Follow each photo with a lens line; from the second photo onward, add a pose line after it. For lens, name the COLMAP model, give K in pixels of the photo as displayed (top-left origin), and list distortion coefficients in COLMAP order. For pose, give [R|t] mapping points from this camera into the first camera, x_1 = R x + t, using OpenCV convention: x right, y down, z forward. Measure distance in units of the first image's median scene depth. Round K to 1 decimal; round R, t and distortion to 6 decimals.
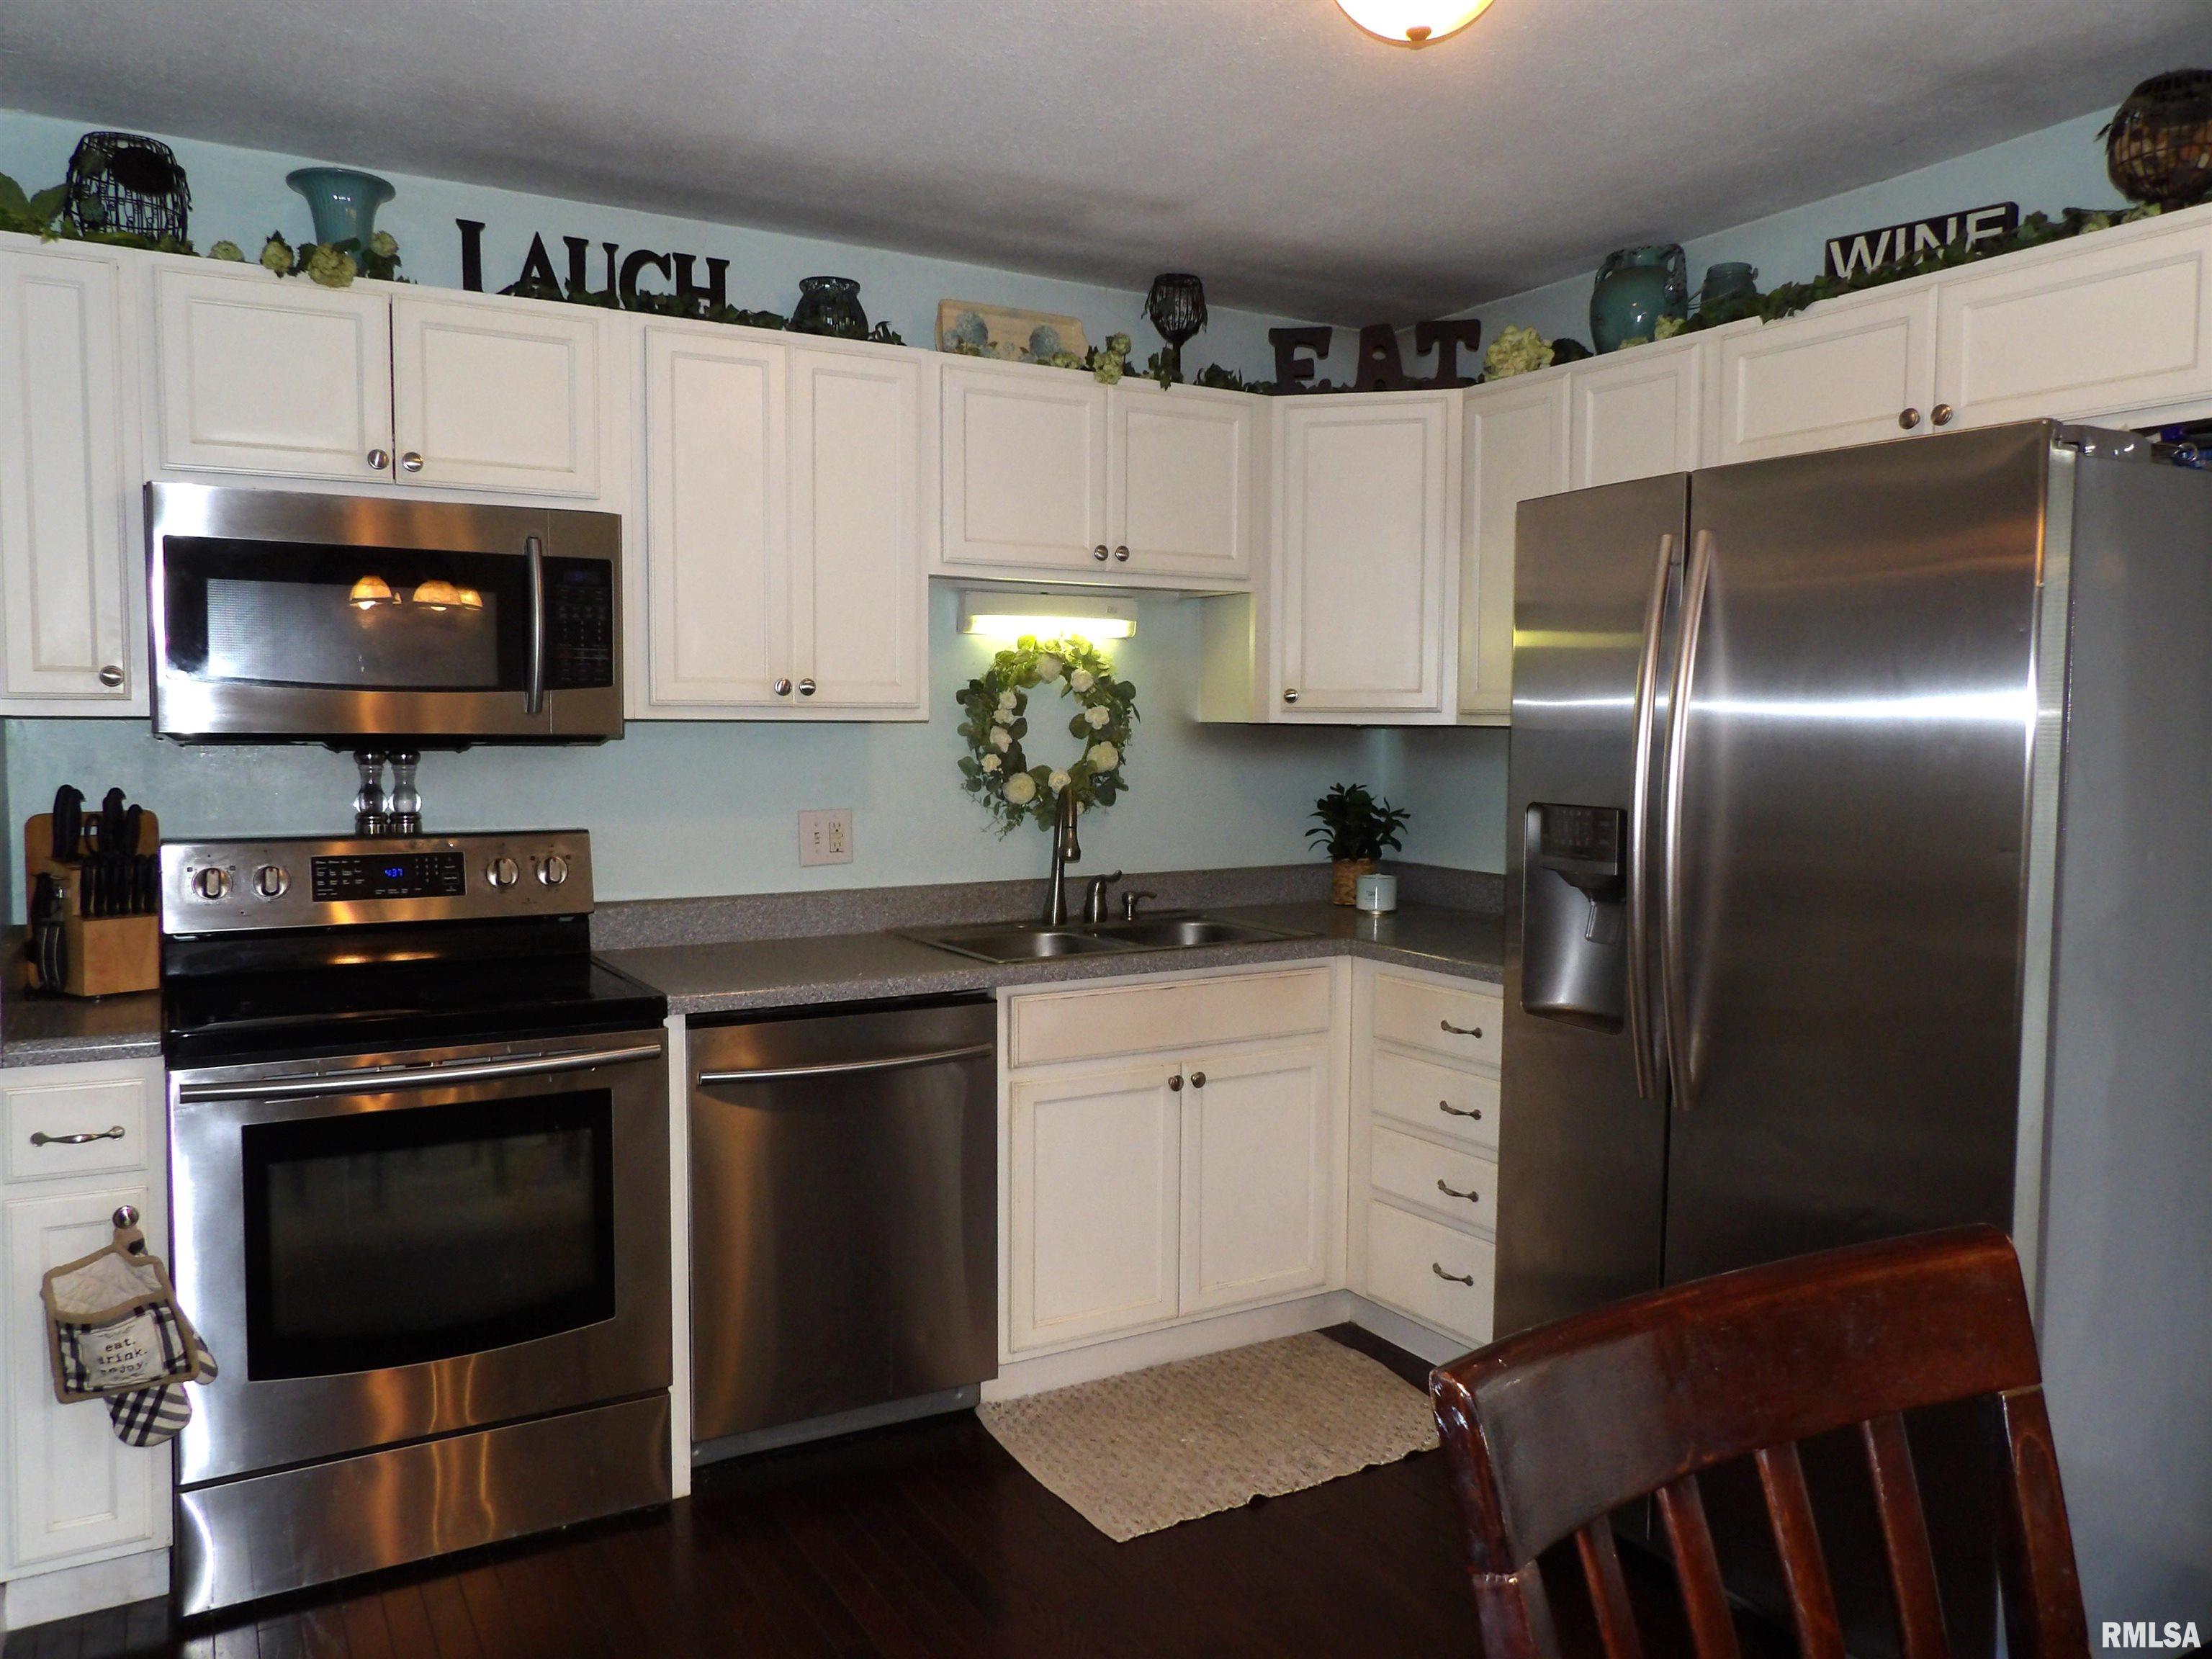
lens RADIAL K [[1659.5, 0, 1105.1], [0, 1659.5, 828.9], [0, 0, 1]] dist [0.000673, 0.012104]
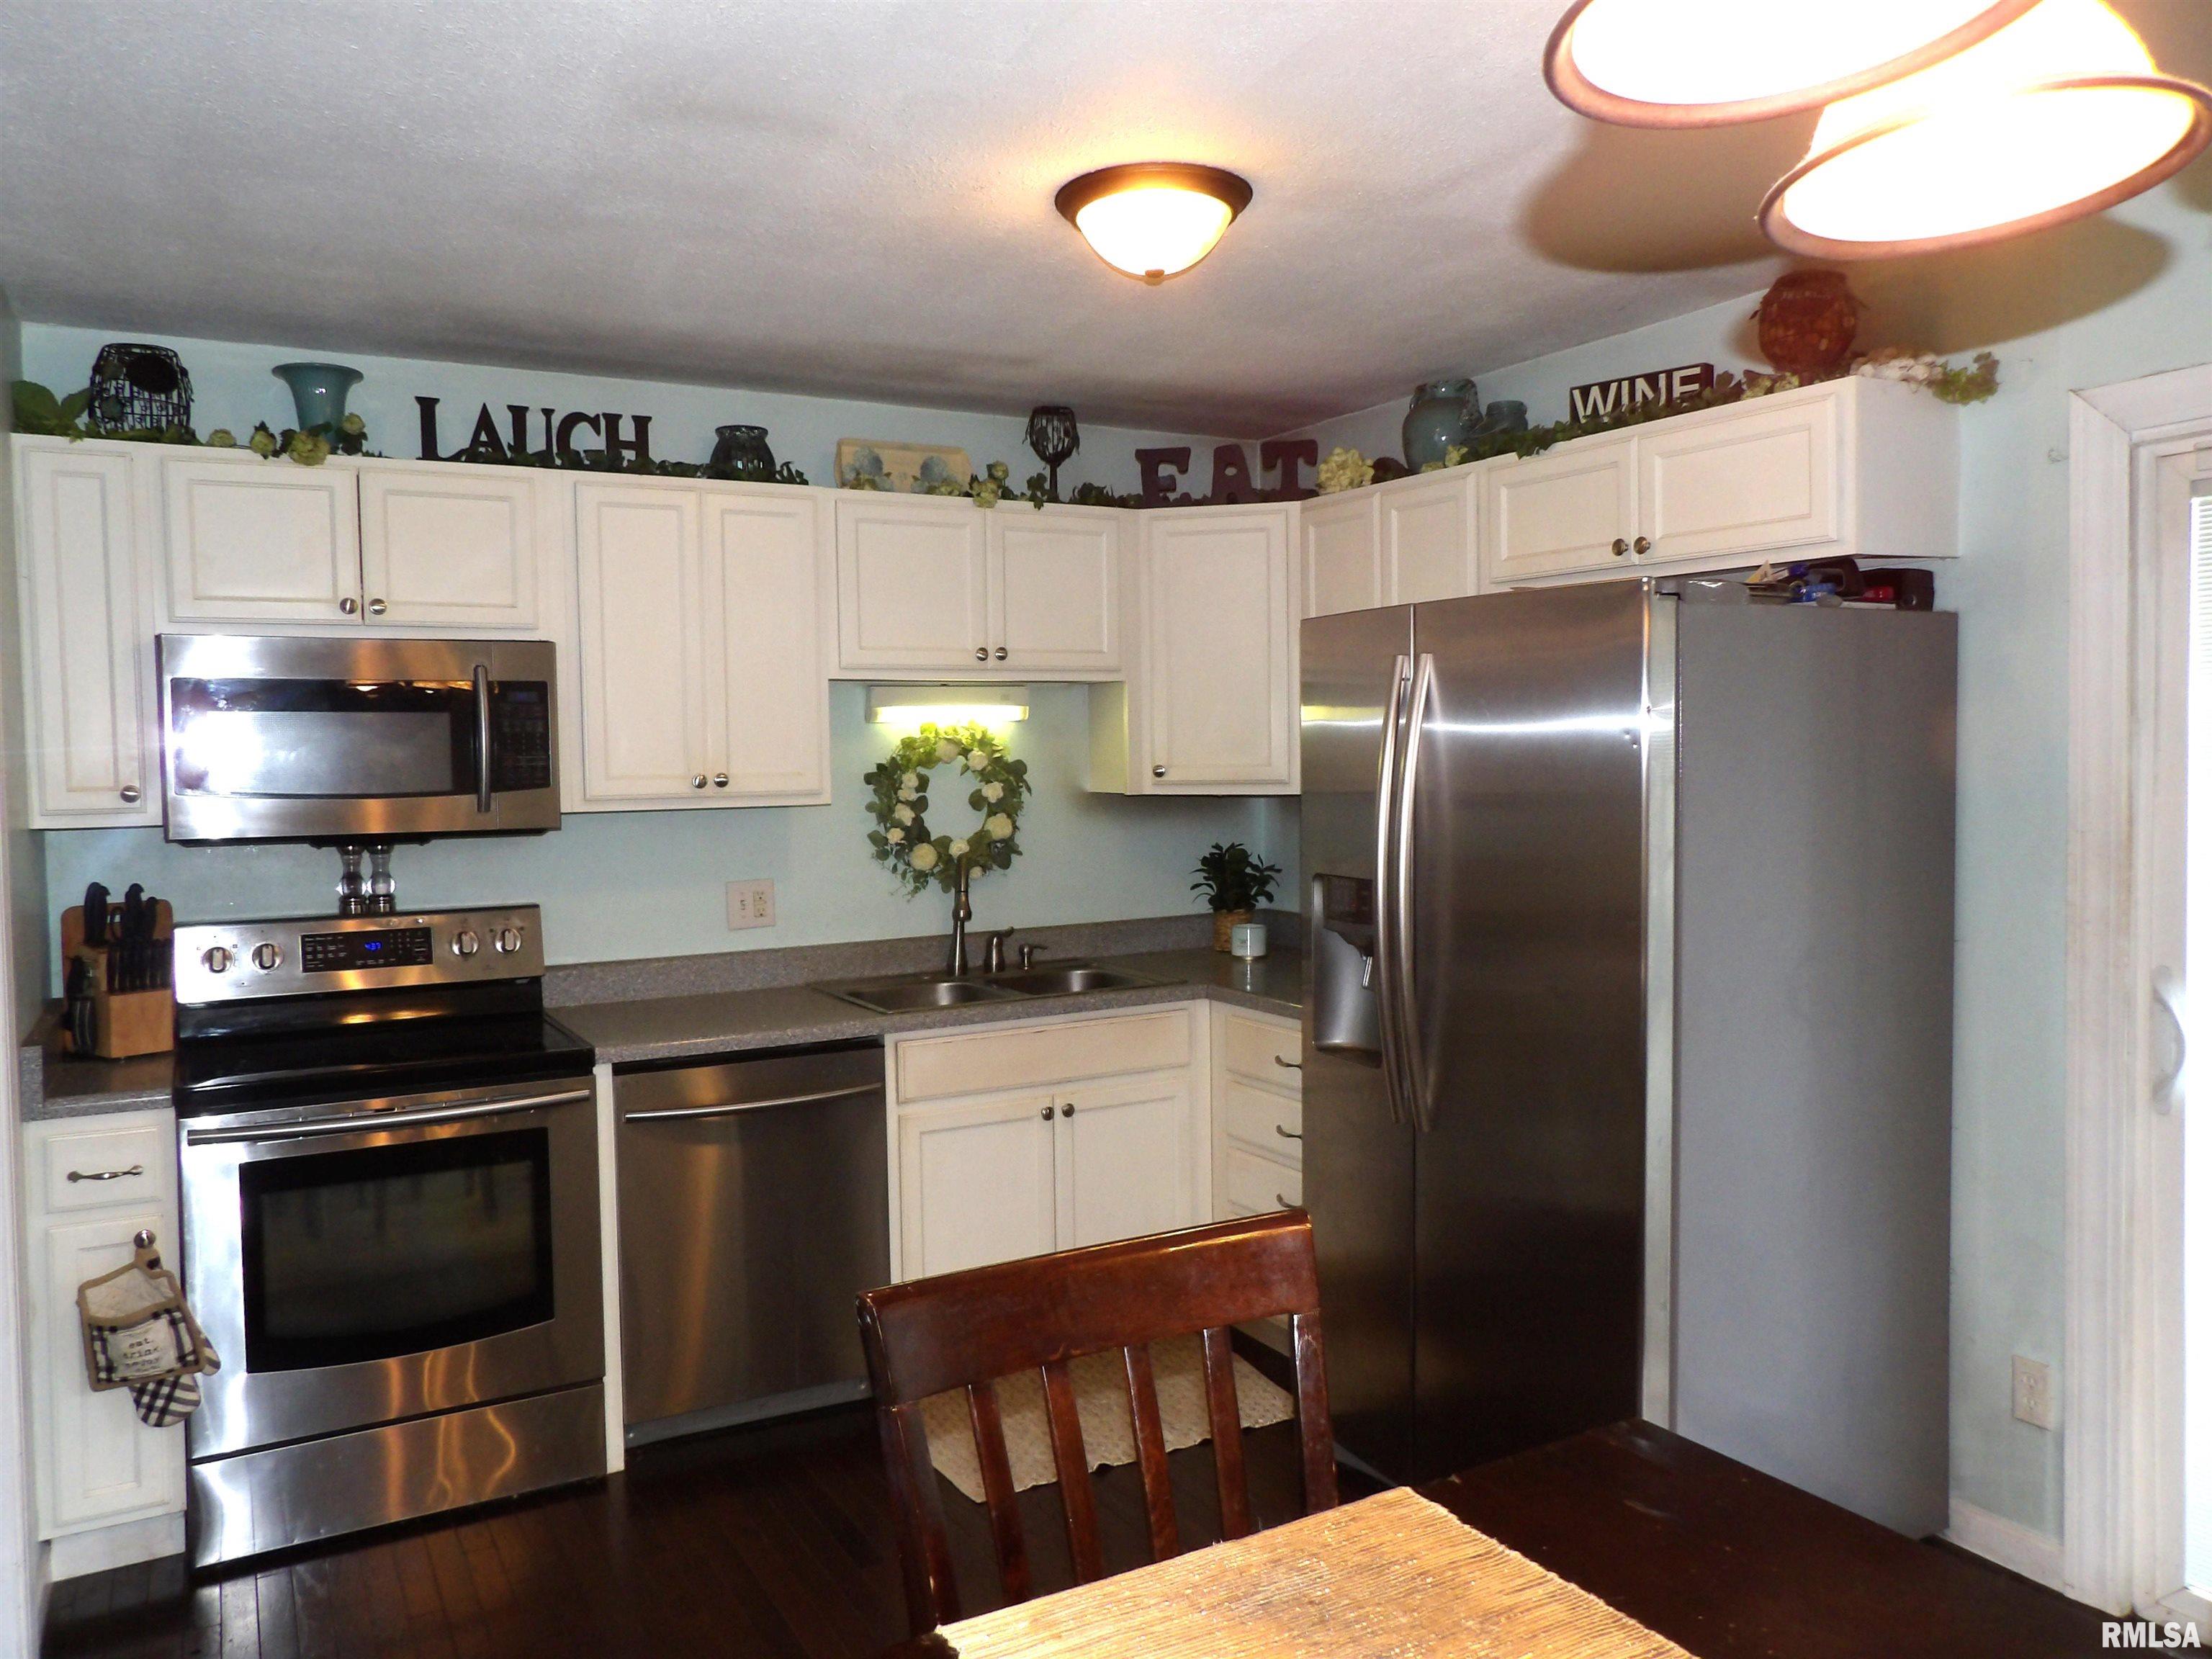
lens RADIAL K [[1659.5, 0, 1107.7], [0, 1659.5, 828.9], [0, 0, 1]] dist [0.000673, 0.012104]
pose [[0.999669, -0.019089, -0.017261, 0.117561], [0.018841, 0.999718, -0.014435, -0.030341], [0.017531, 0.014105, 0.999747, -0.173215]]
